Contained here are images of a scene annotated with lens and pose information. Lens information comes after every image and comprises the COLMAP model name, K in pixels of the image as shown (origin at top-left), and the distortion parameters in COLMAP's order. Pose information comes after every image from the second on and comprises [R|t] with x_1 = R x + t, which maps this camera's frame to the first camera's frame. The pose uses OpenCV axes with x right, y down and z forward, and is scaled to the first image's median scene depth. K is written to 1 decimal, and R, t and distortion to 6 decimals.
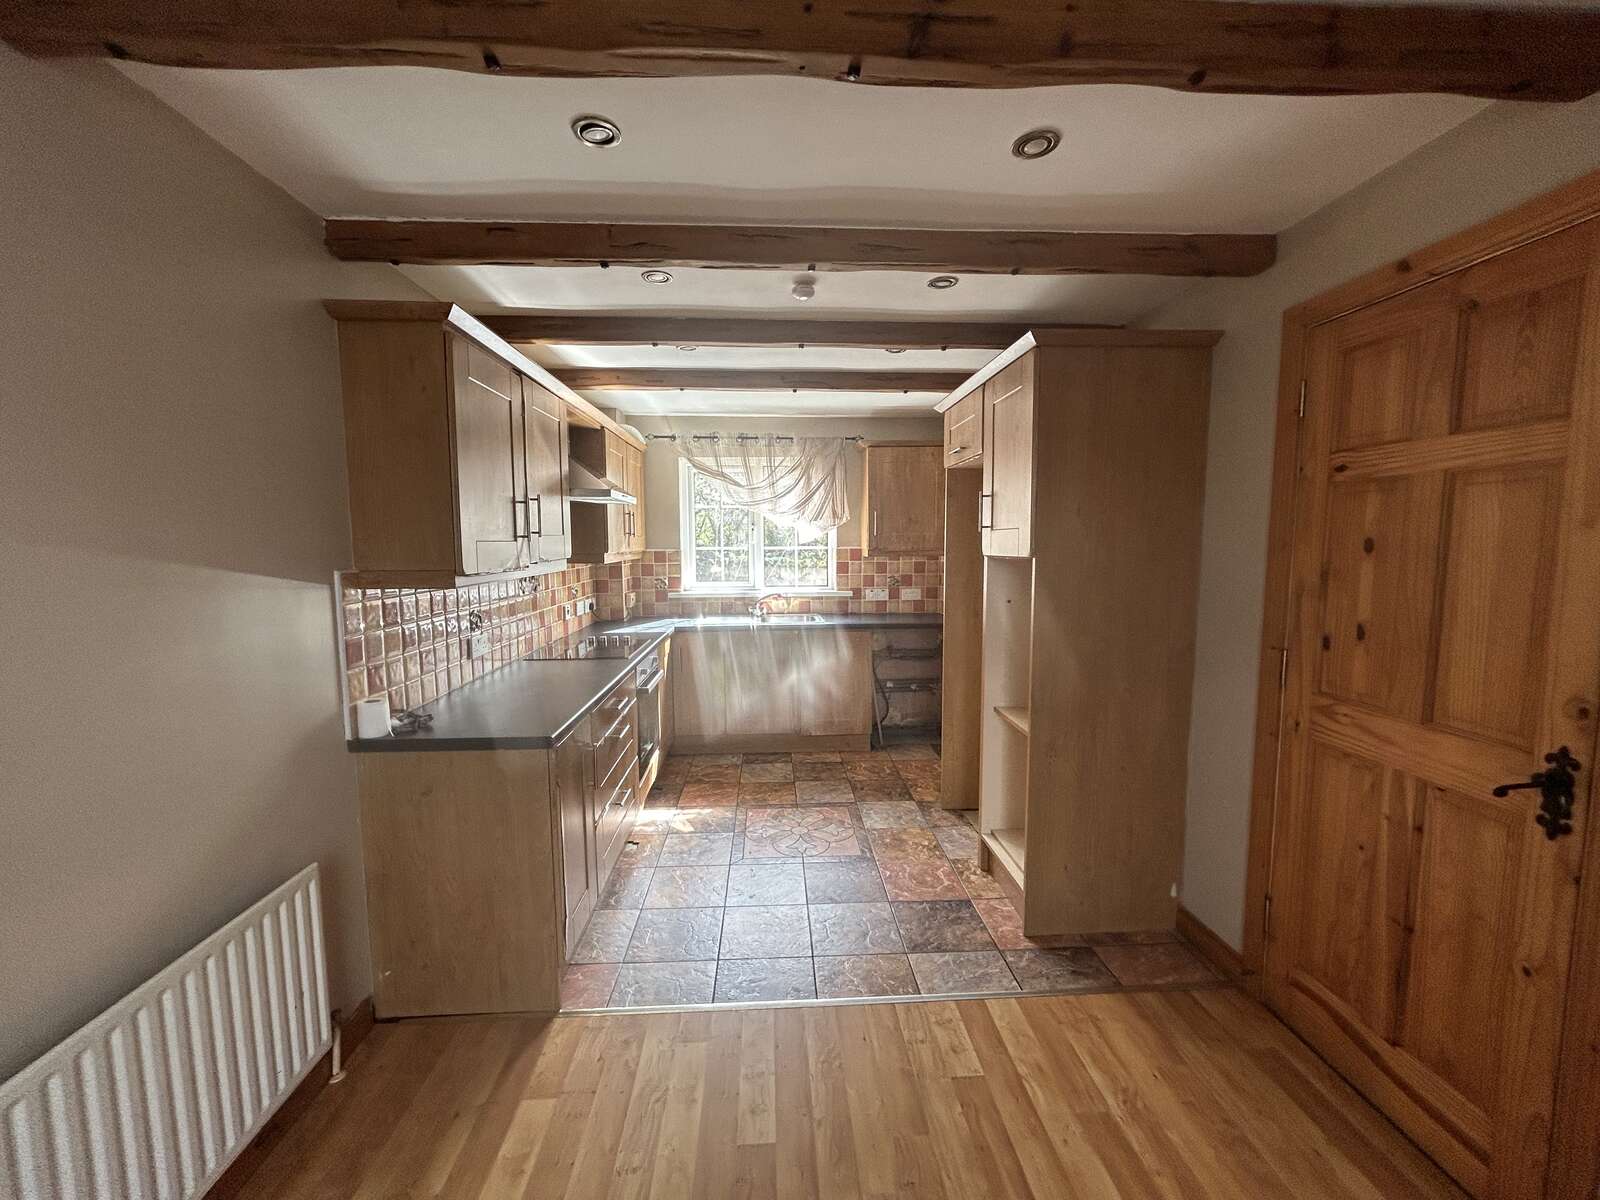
lens RADIAL K [[644.4, 0, 795.7], [0, 644.4, 606.3], [0, 0, 1]] dist [0.001811, -0.000159]
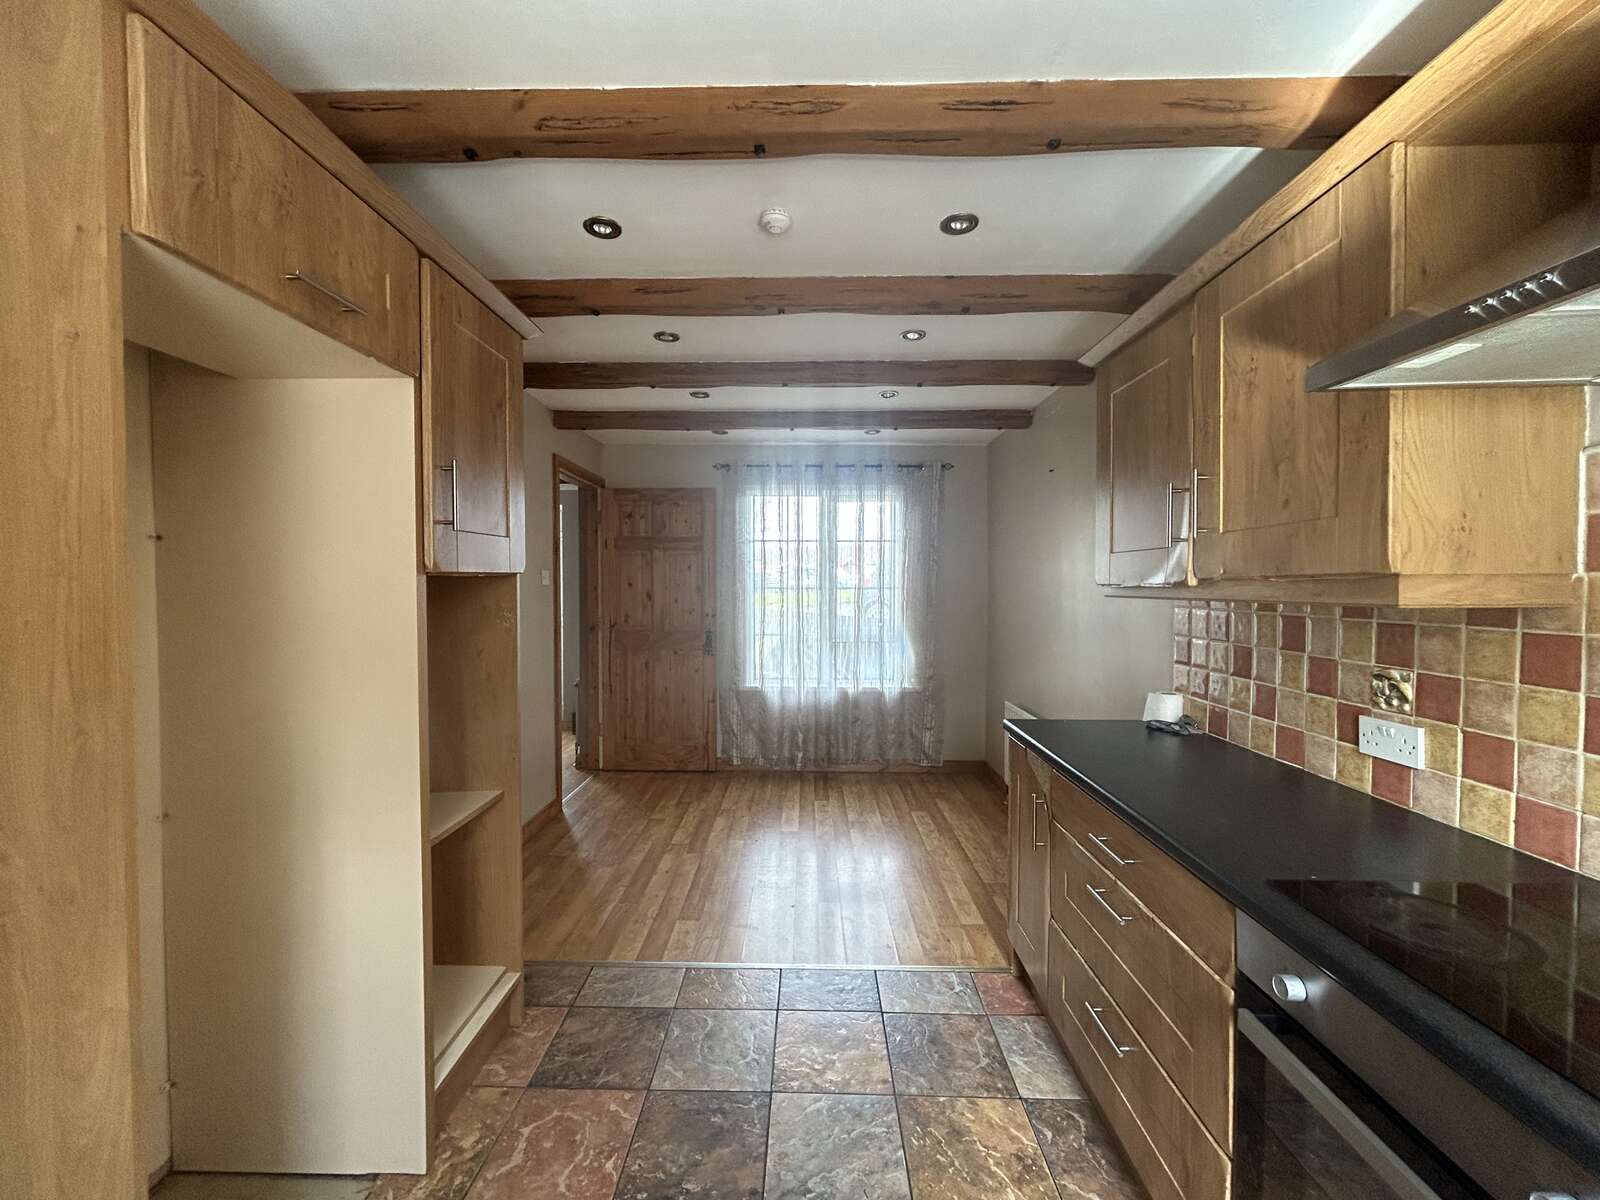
lens RADIAL K [[644.4, 0, 795.0], [0, 644.4, 597.1], [0, 0, 1]] dist [0.001811, -0.000159]
pose [[-0.998156, 0.003290, 0.060618, -0.056779], [0.010539, 0.992759, 0.119659, -0.147932], [-0.059785, 0.120078, -0.990963, 1.872890]]
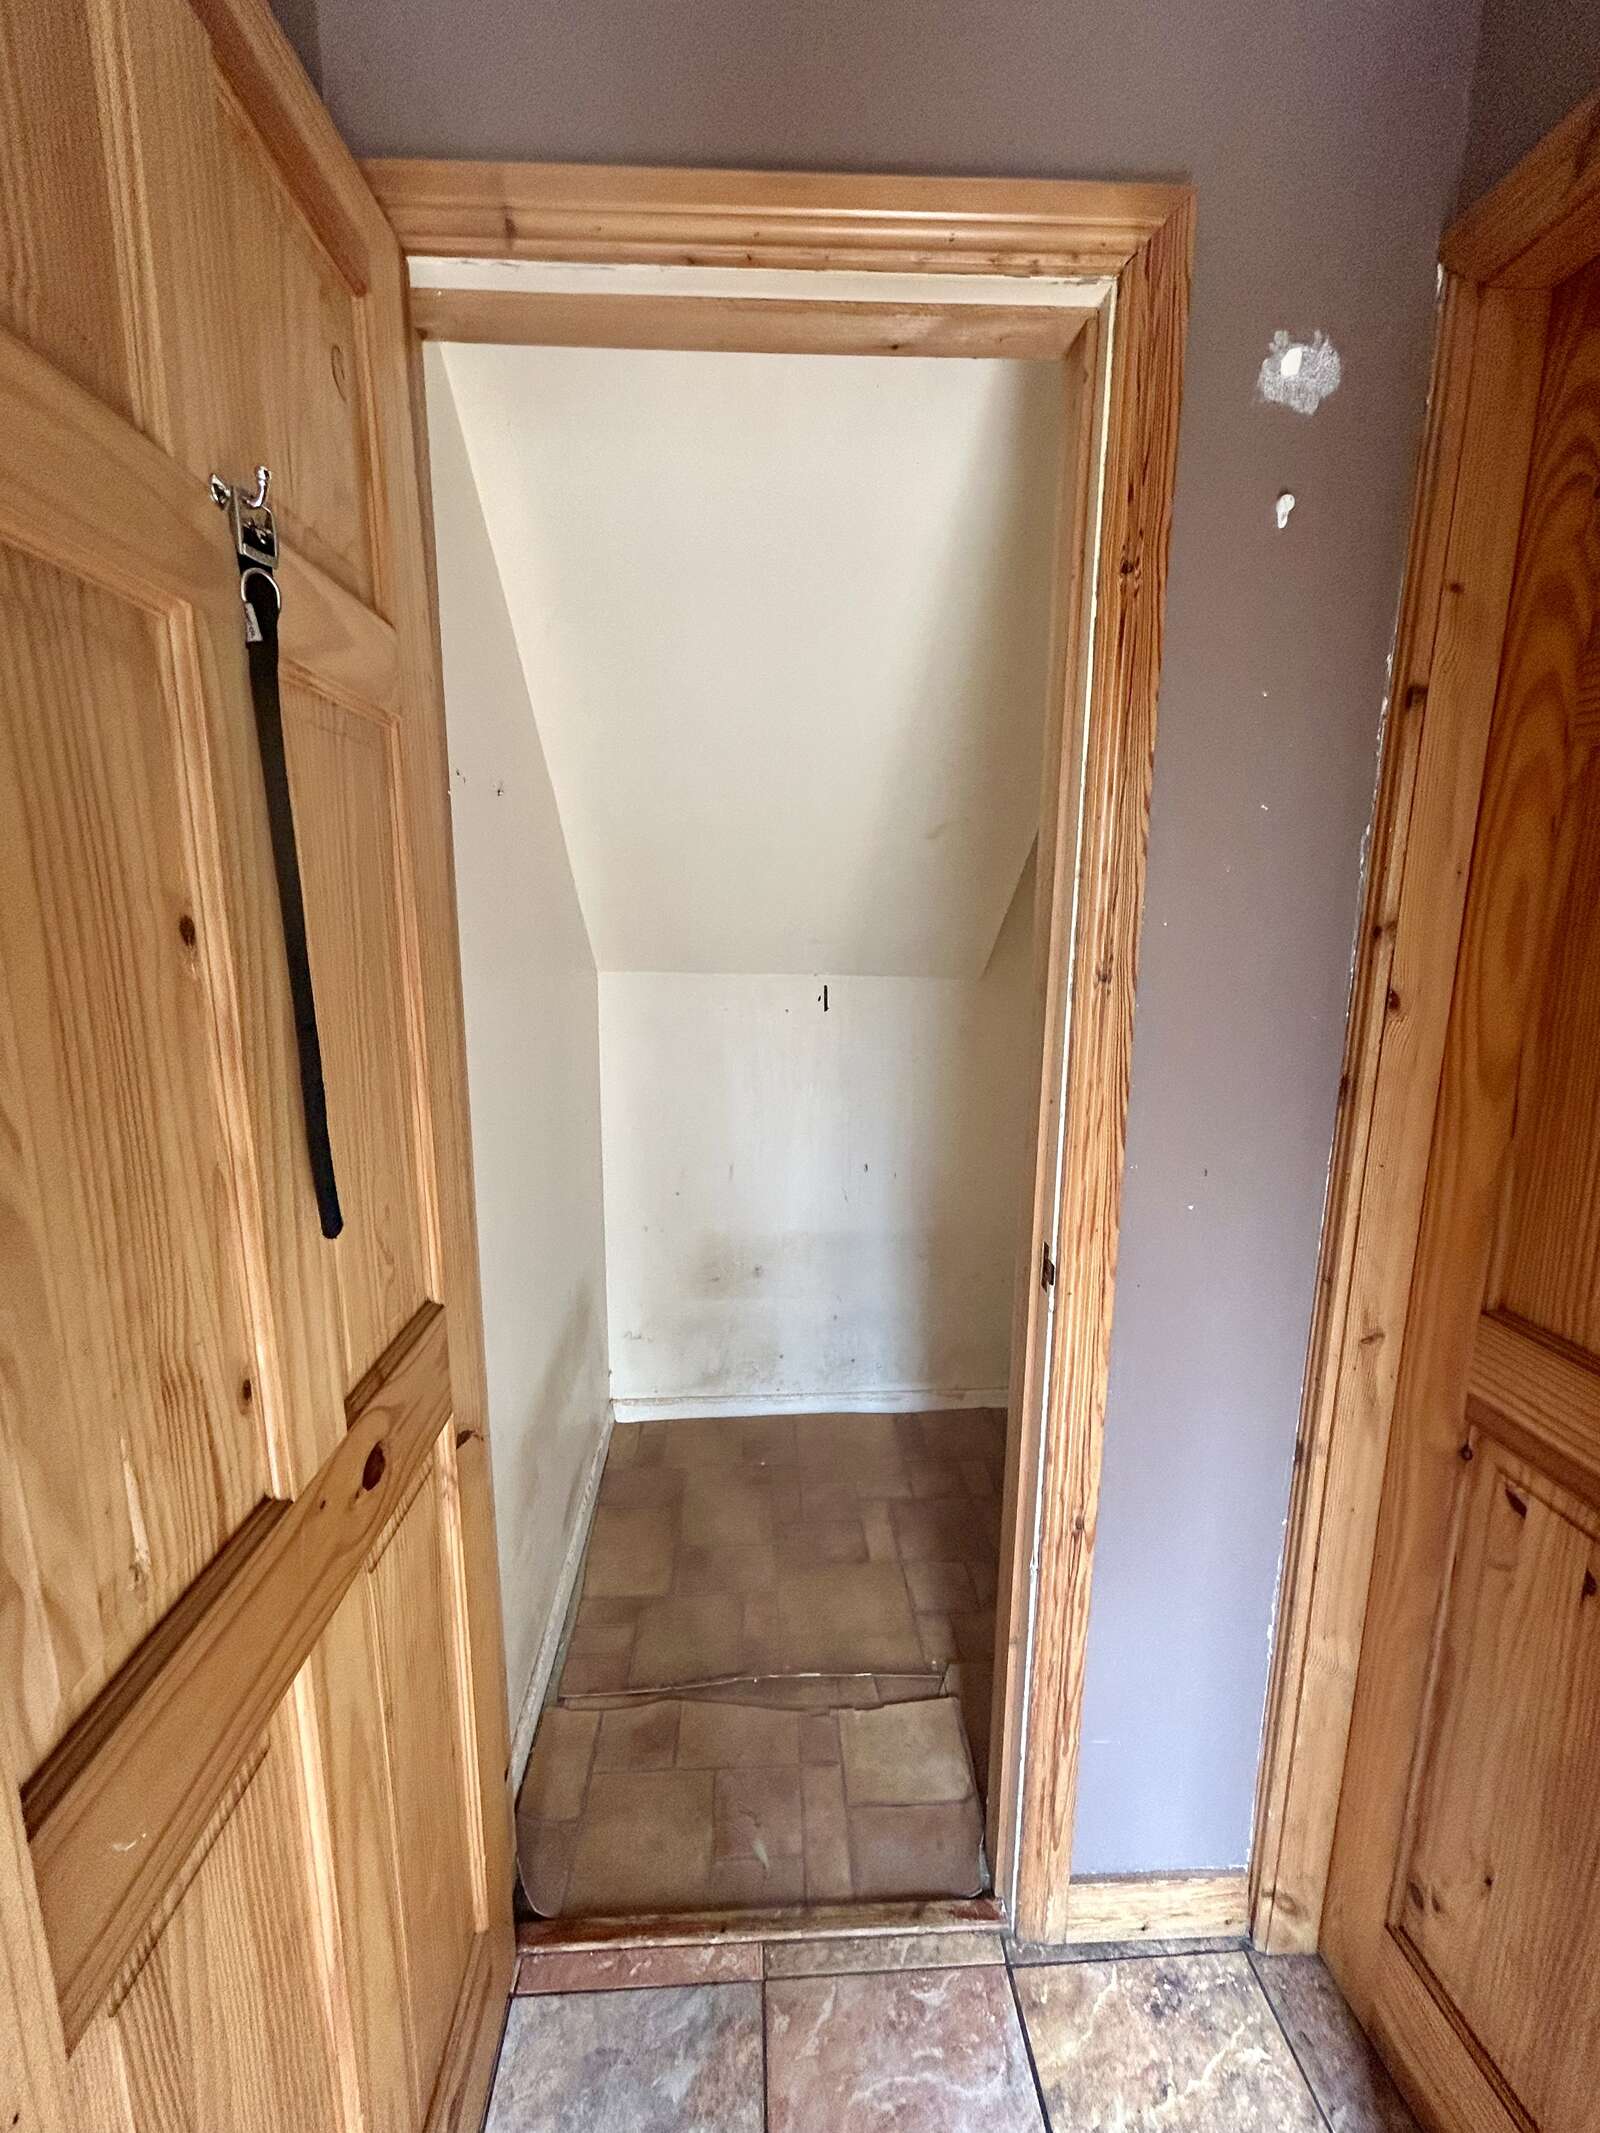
lens RADIAL K [[859.0, 0, 796.0], [0, 859.0, 1070.1], [0, 0, 1]] dist [0.001811, -0.000159]
pose [[0.008269, 0.178216, -0.983957, 0.592069], [-0.097237, 0.979470, 0.176586, -0.101002], [0.995227, 0.094216, 0.025428, 1.130924]]
